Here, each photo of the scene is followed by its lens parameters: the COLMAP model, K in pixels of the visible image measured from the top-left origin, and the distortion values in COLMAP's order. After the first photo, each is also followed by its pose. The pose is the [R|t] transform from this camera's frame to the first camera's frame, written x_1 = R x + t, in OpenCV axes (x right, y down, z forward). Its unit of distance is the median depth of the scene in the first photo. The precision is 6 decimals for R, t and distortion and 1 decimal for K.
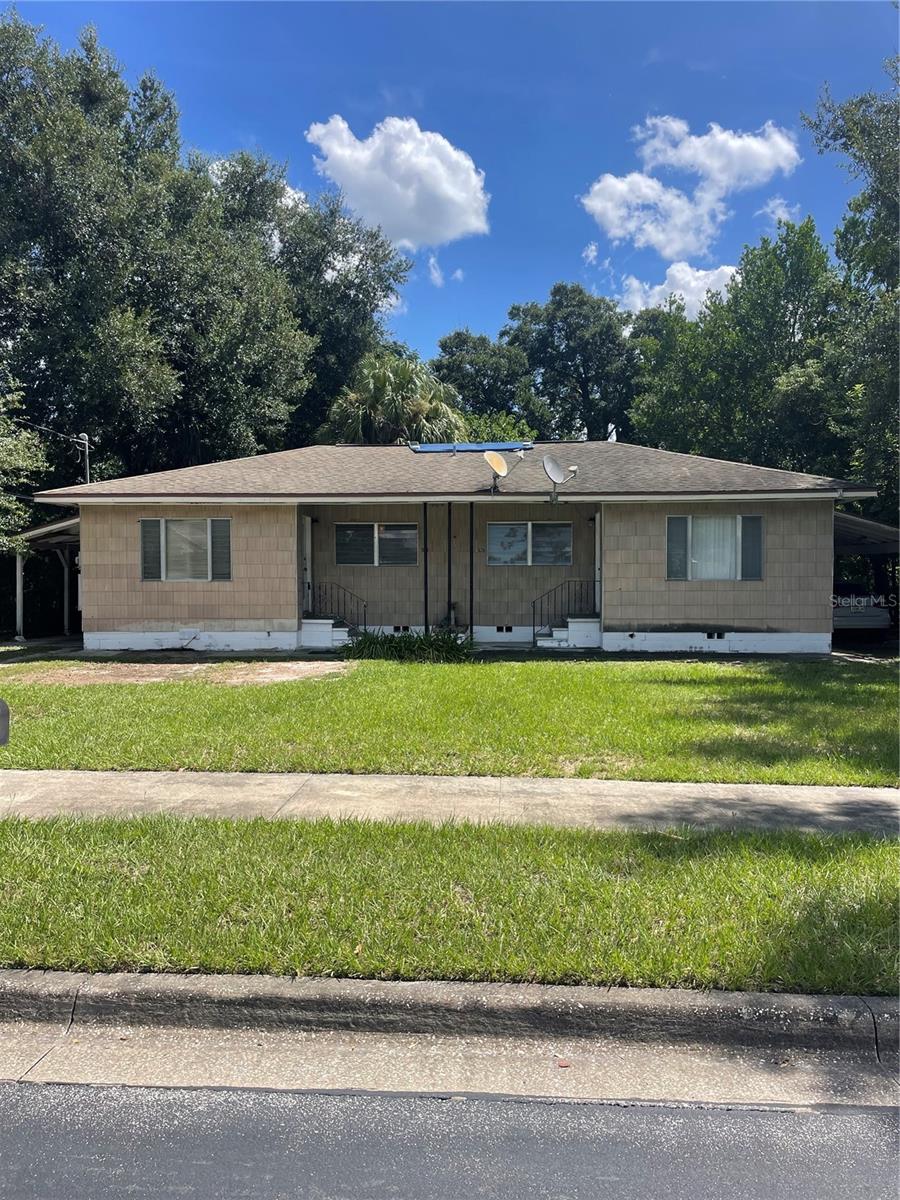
lens RADIAL K [[913.7, 0, 450.0], [0, 913.7, 602.0], [0, 0, 1]] dist [0.091970, -0.107555]
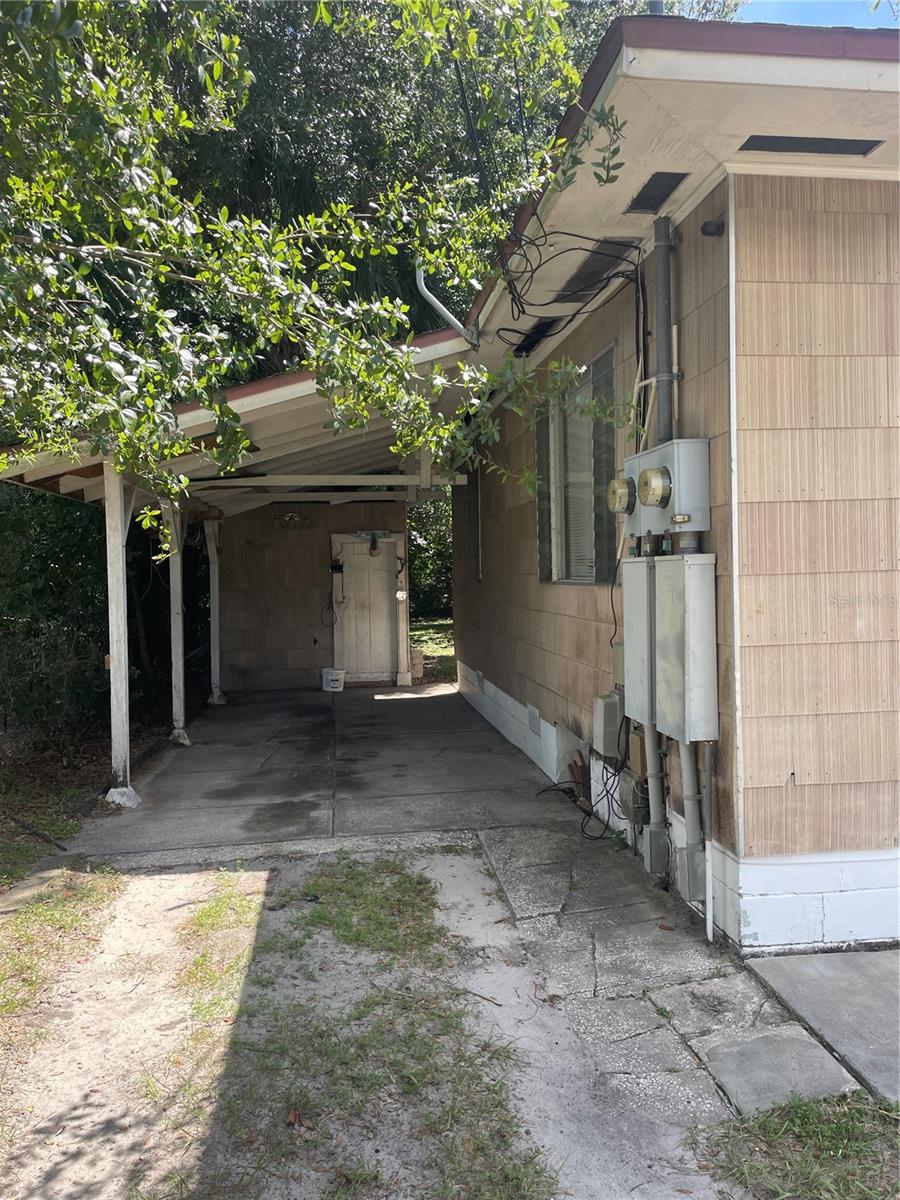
lens RADIAL K [[913.7, 0, 451.4], [0, 913.7, 598.1], [0, 0, 1]] dist [0.091970, -0.107555]
pose [[0.981749, -0.027245, 0.188220, -0.490761], [0.021091, 0.999178, 0.034622, -0.029038], [-0.189008, -0.030021, 0.981516, 0.828322]]
